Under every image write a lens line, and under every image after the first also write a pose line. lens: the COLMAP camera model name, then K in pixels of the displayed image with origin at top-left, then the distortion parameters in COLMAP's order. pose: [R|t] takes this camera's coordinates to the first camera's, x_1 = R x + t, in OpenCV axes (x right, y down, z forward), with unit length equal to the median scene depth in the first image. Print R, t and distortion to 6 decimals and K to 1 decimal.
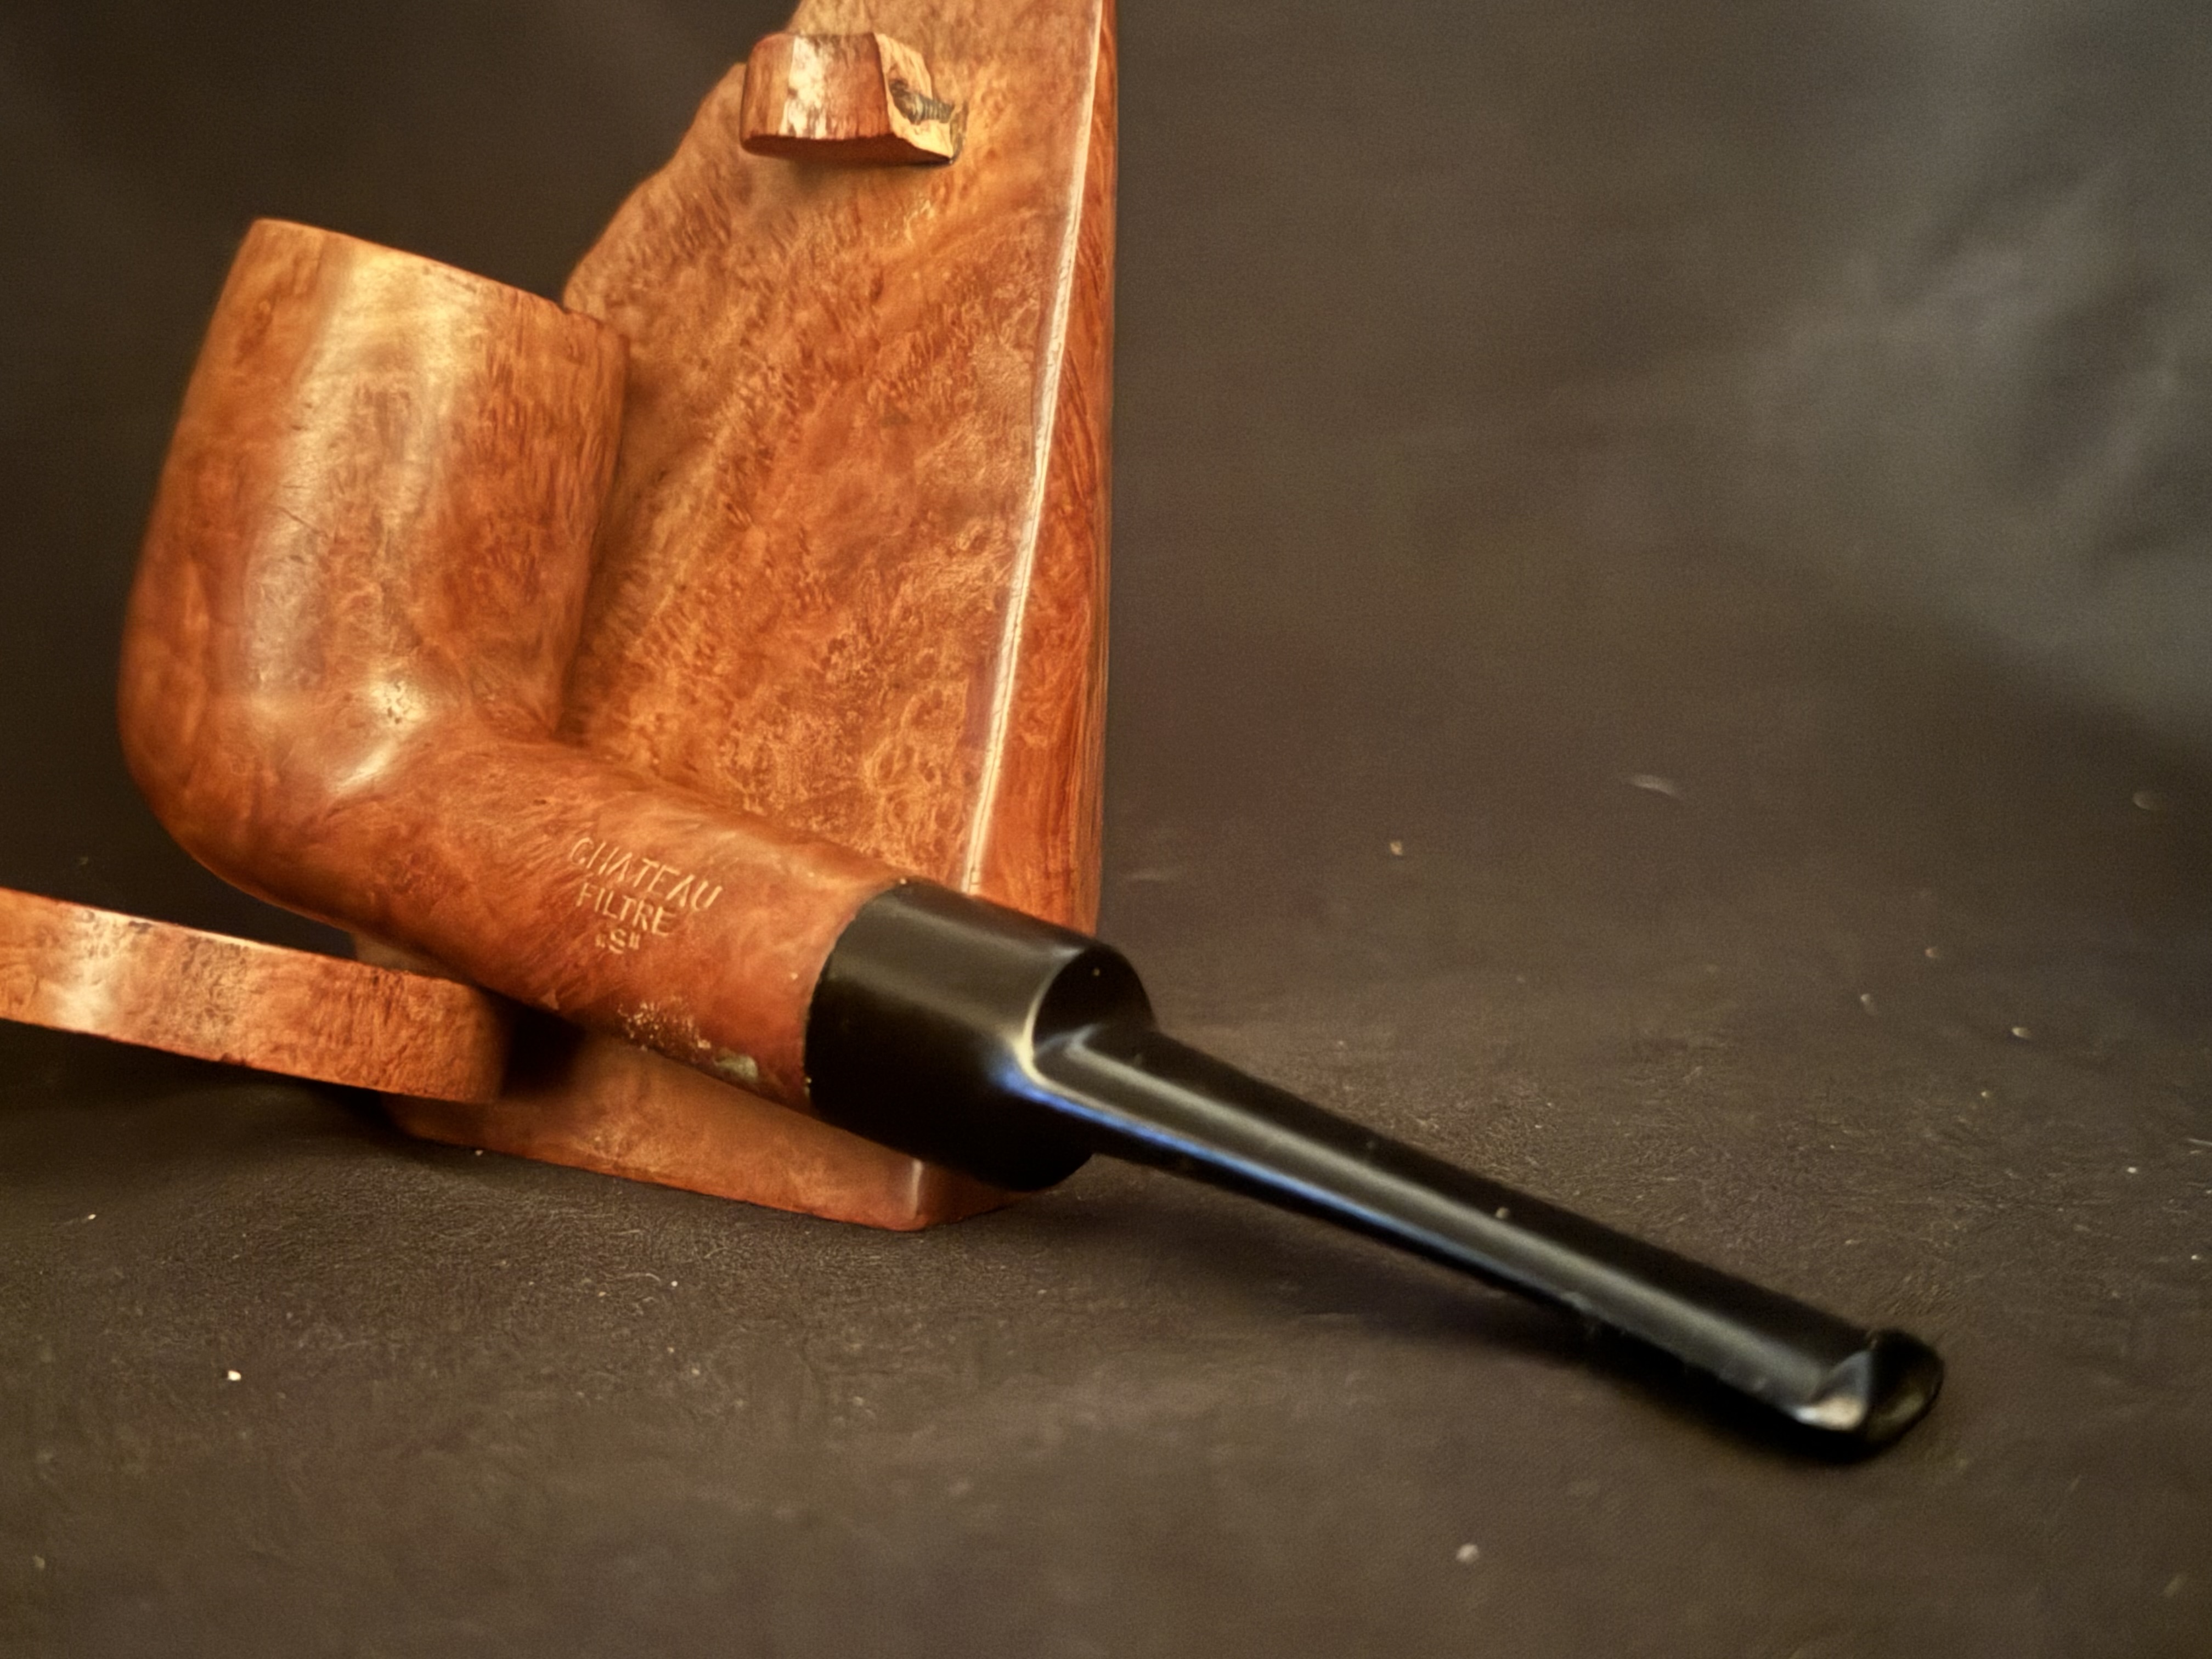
lens RADIAL K [[2689.3, 0, 1184.2], [0, 2689.3, 832.8], [0, 0, 1]] dist [0.082915, 0.000000]
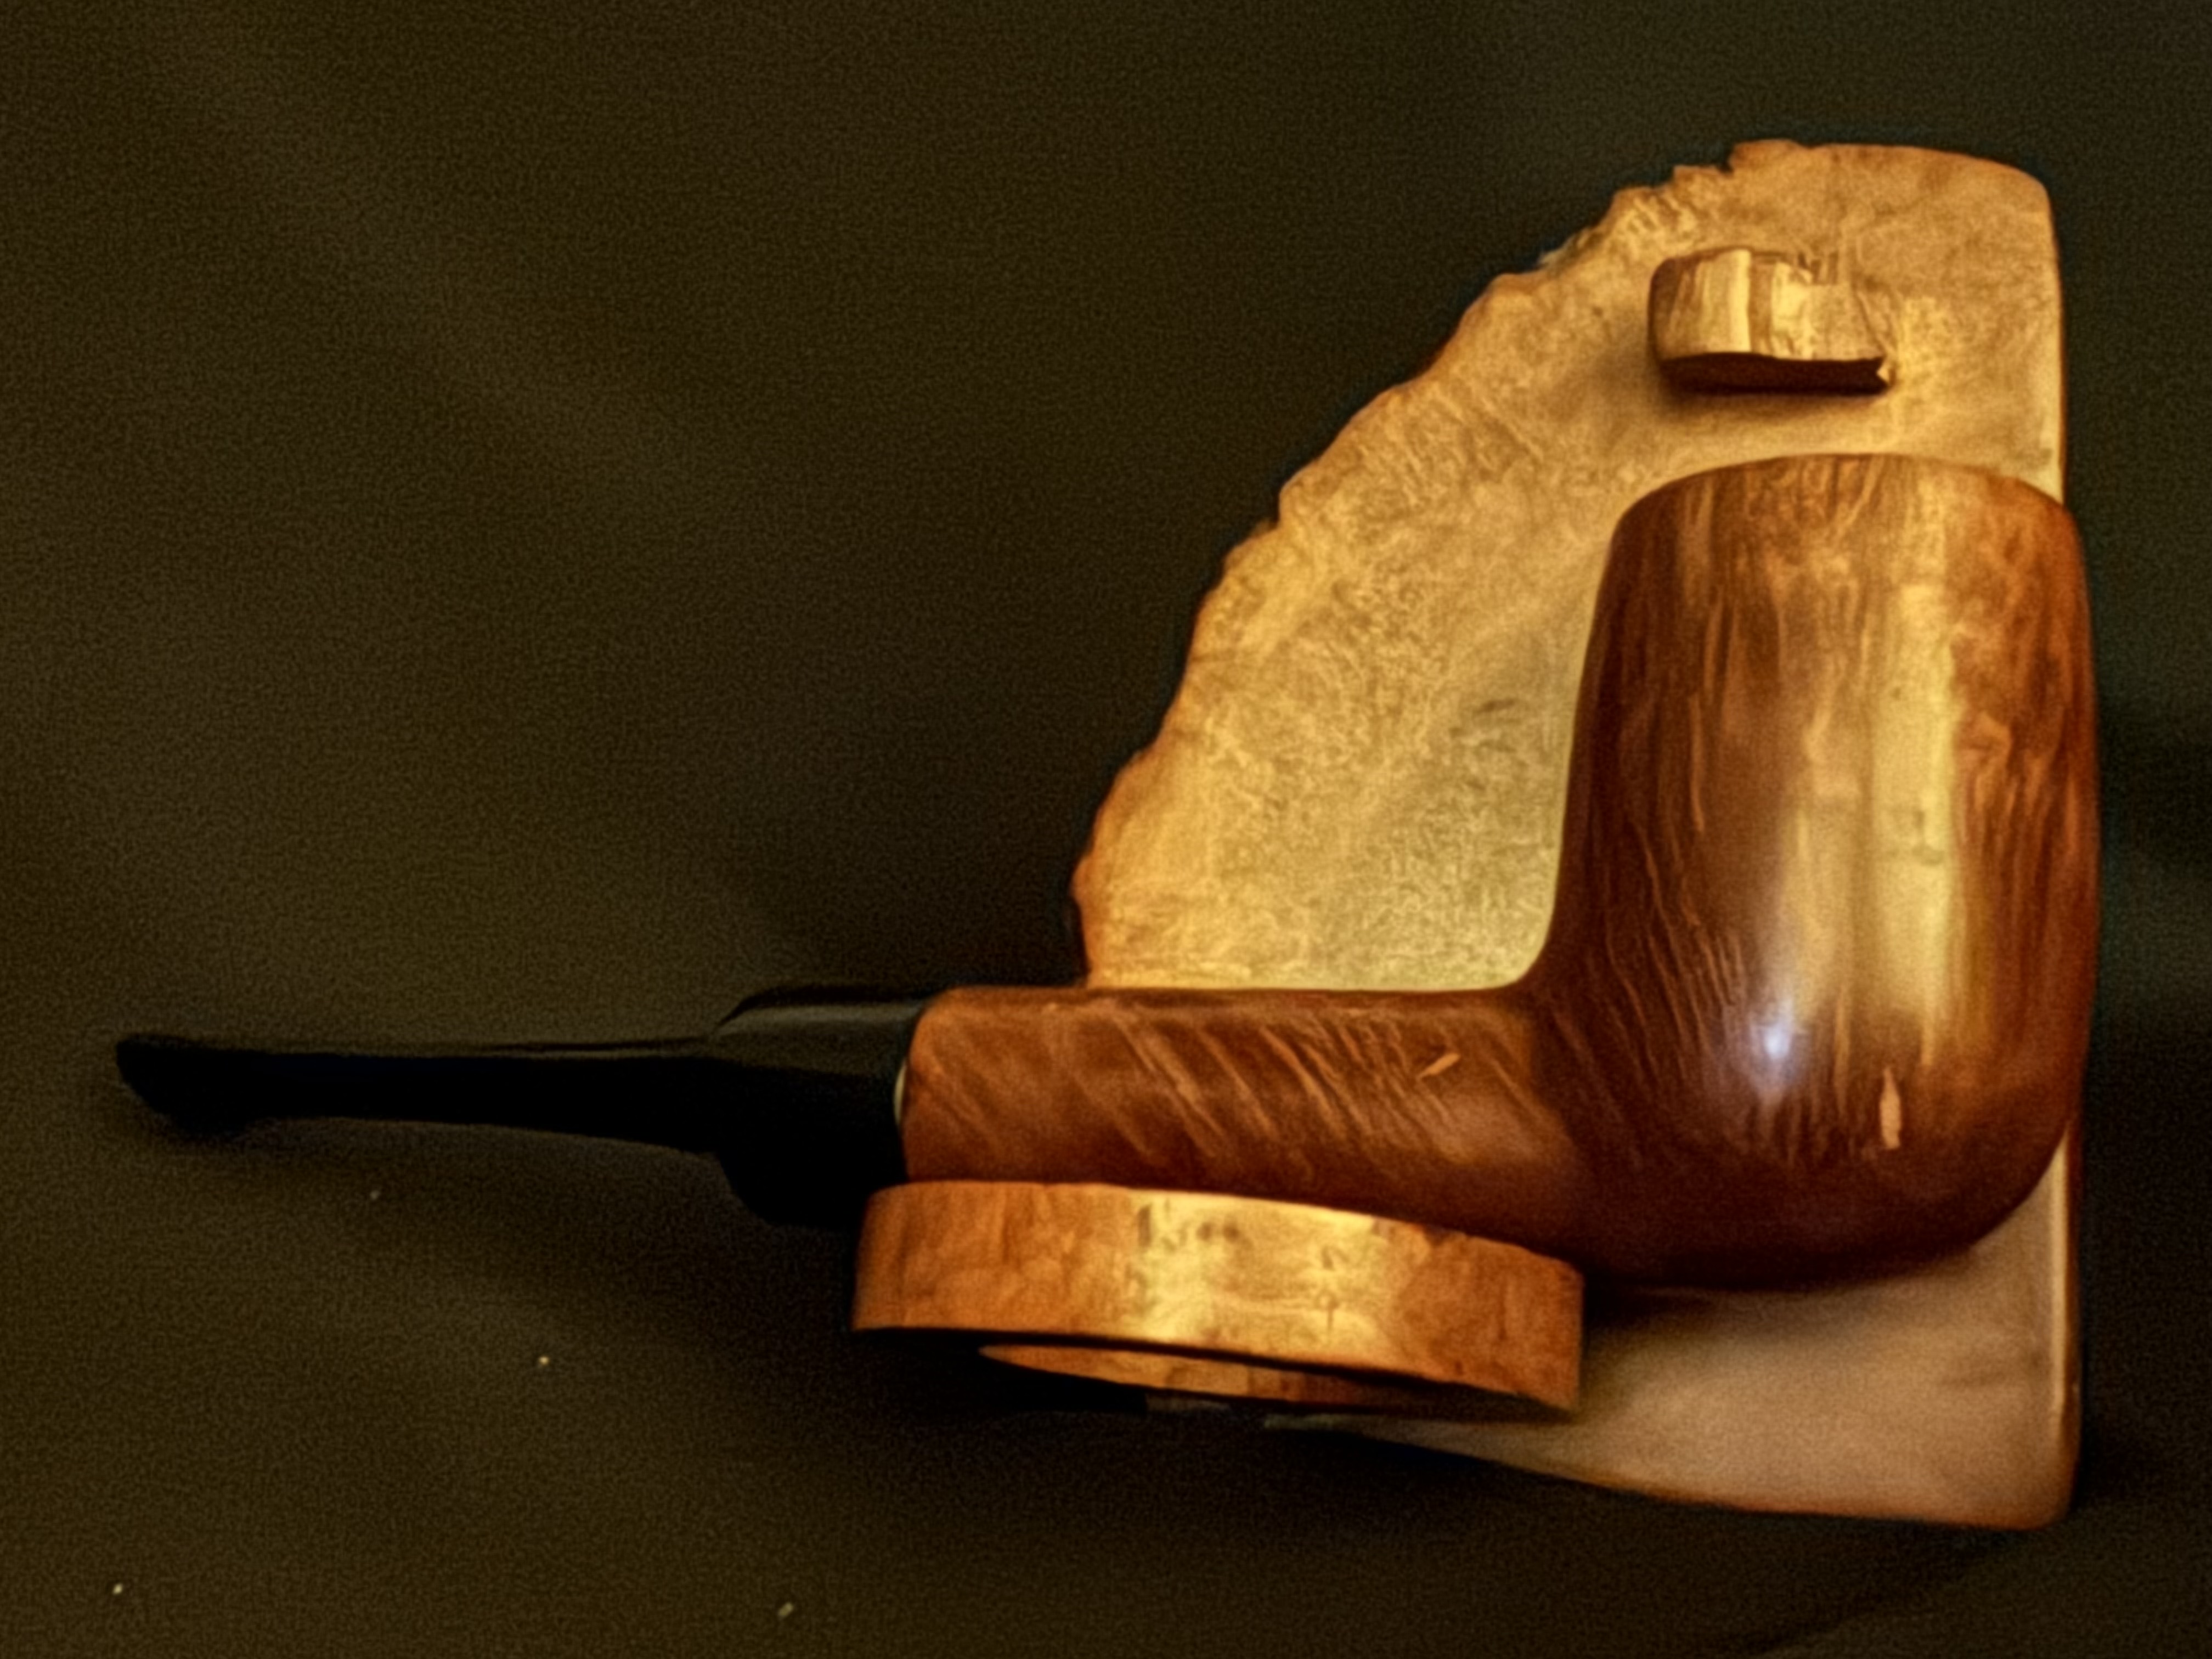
lens RADIAL K [[2632.7, 0, 999.4], [0, 2632.7, 829.8], [0, 0, 1]] dist [0.046168, 0.000000]
pose [[0.919529, 0.005112, 0.392989, -0.748624], [0.030141, 0.996053, -0.083481, -0.024284], [-0.391865, 0.088608, 0.915746, 0.276663]]
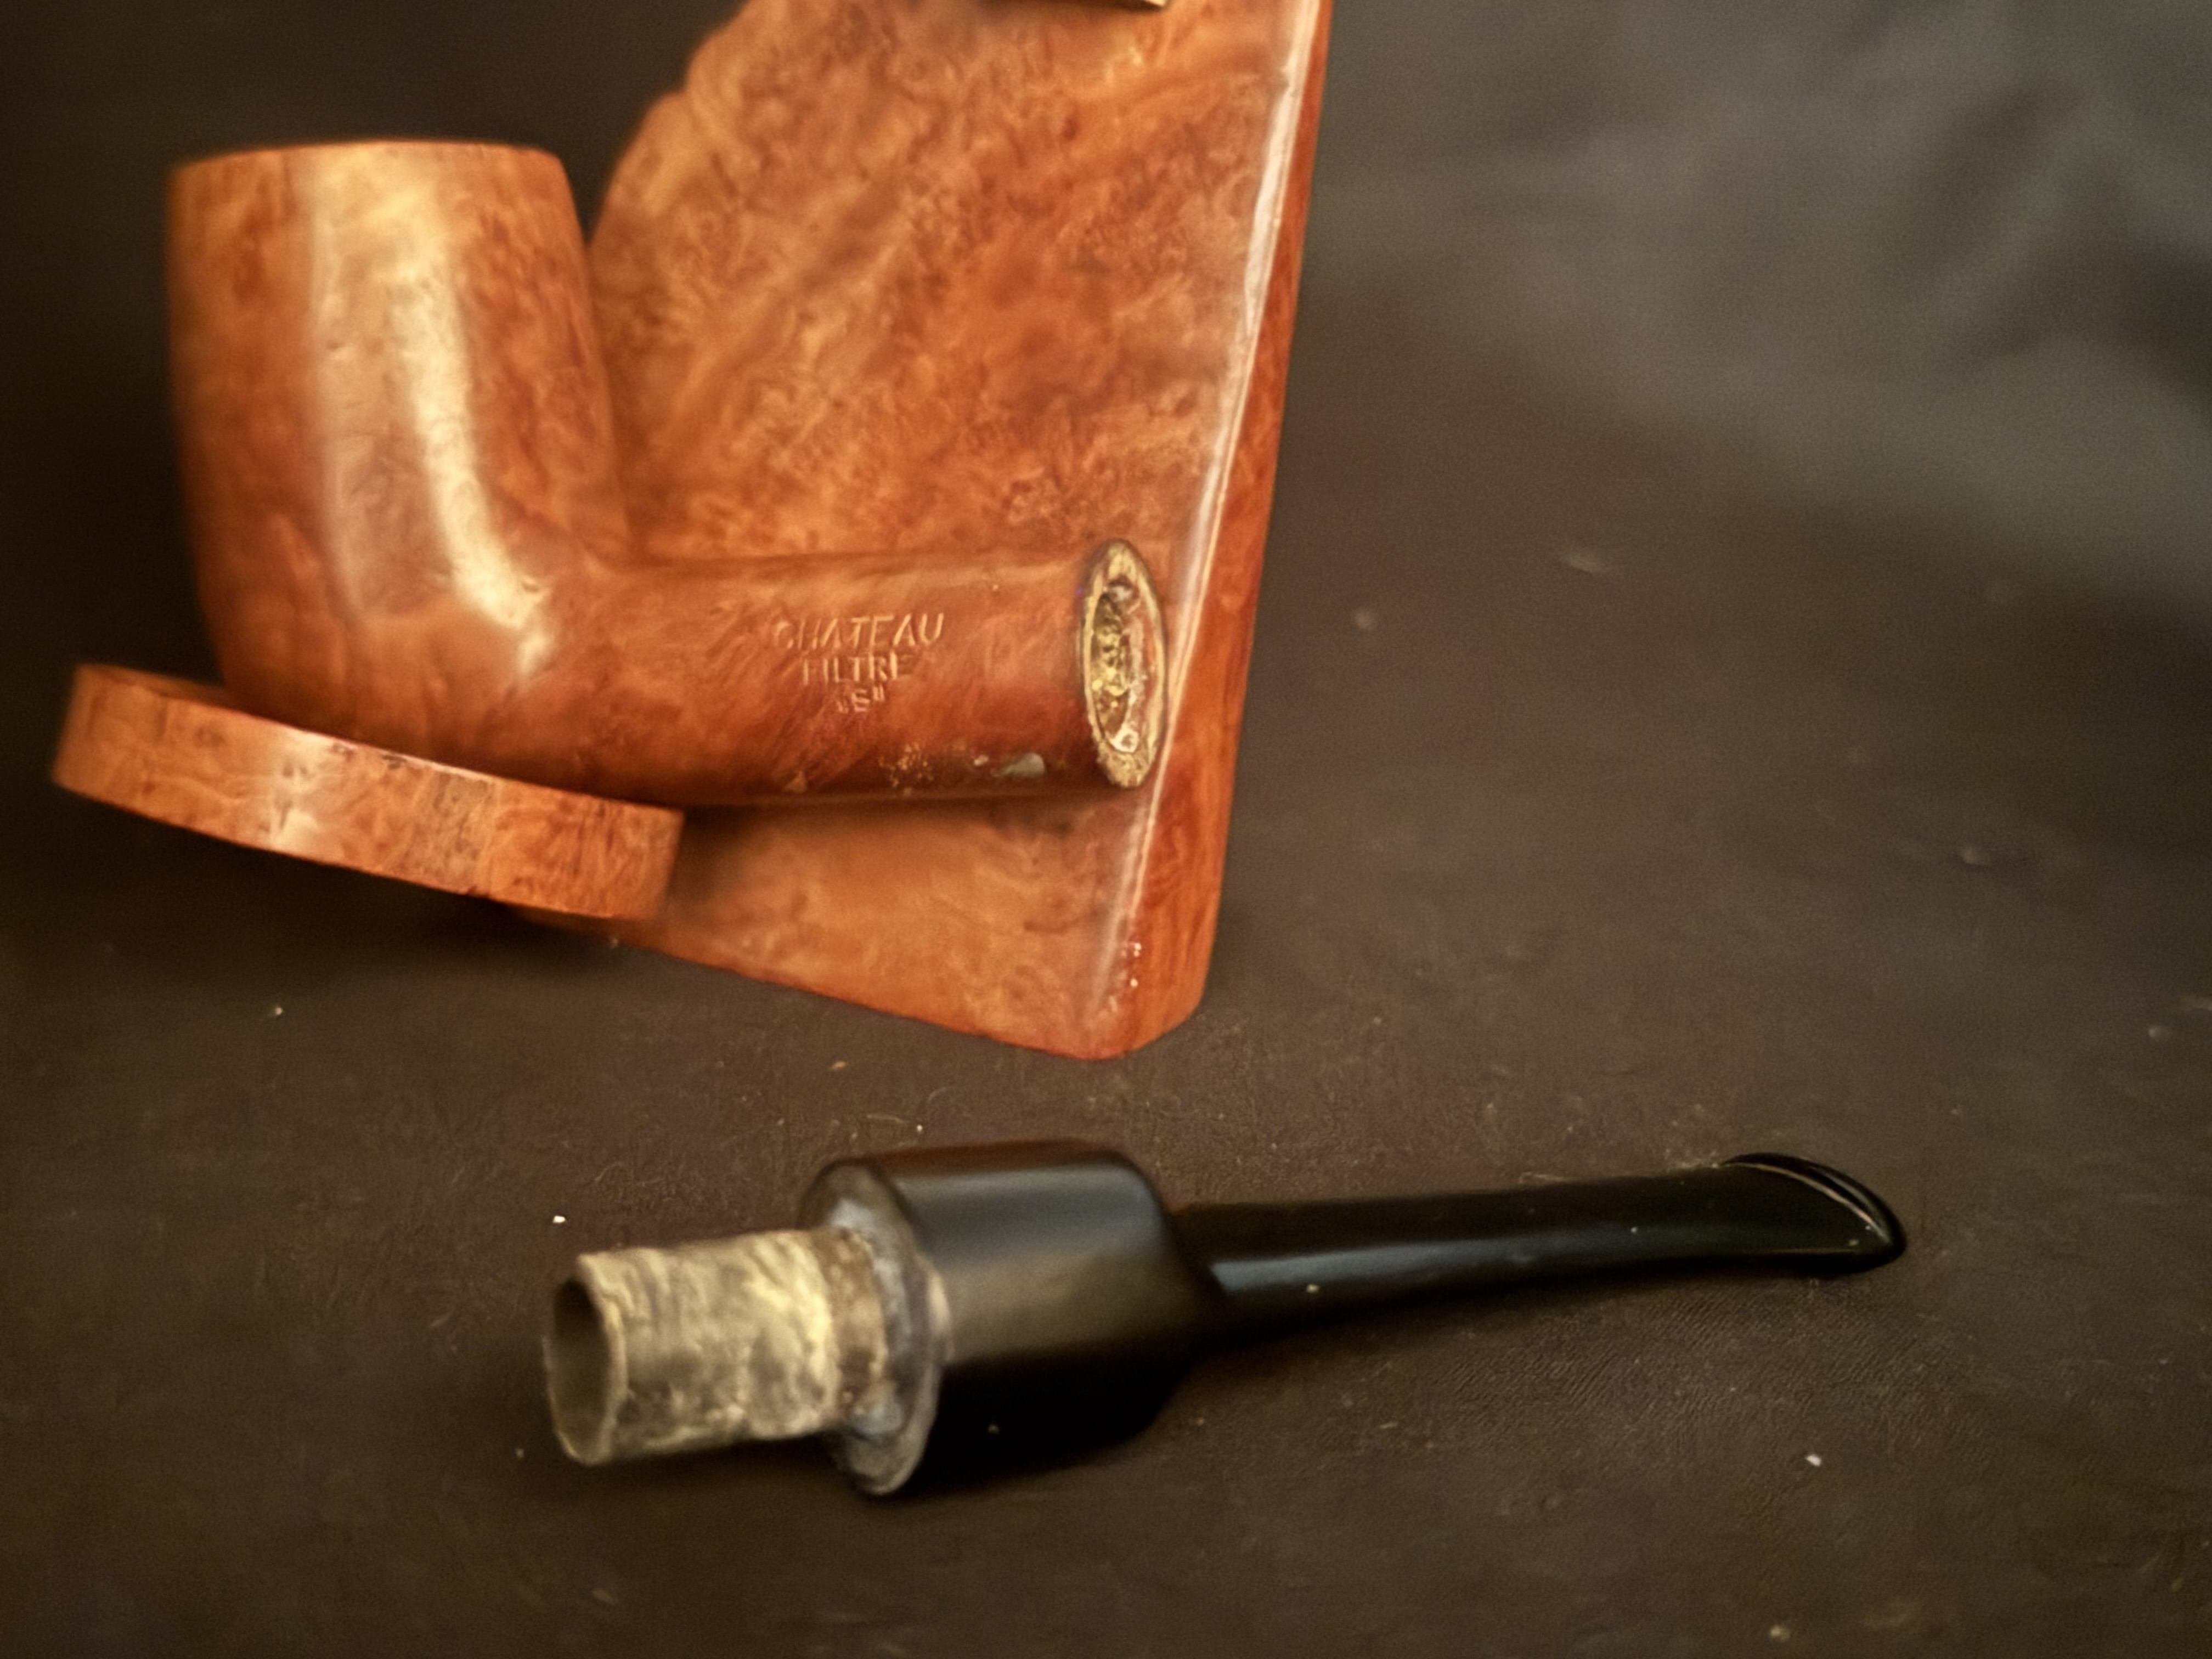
lens RADIAL K [[2689.3, 0, 1149.3], [0, 2689.3, 818.0], [0, 0, 1]] dist [0.082915, 0.000000]
pose [[0.984978, 0.036396, 0.168799, -0.250571], [-0.062481, 0.986418, 0.151905, -0.104943], [-0.160978, -0.160170, 0.973875, -0.025605]]
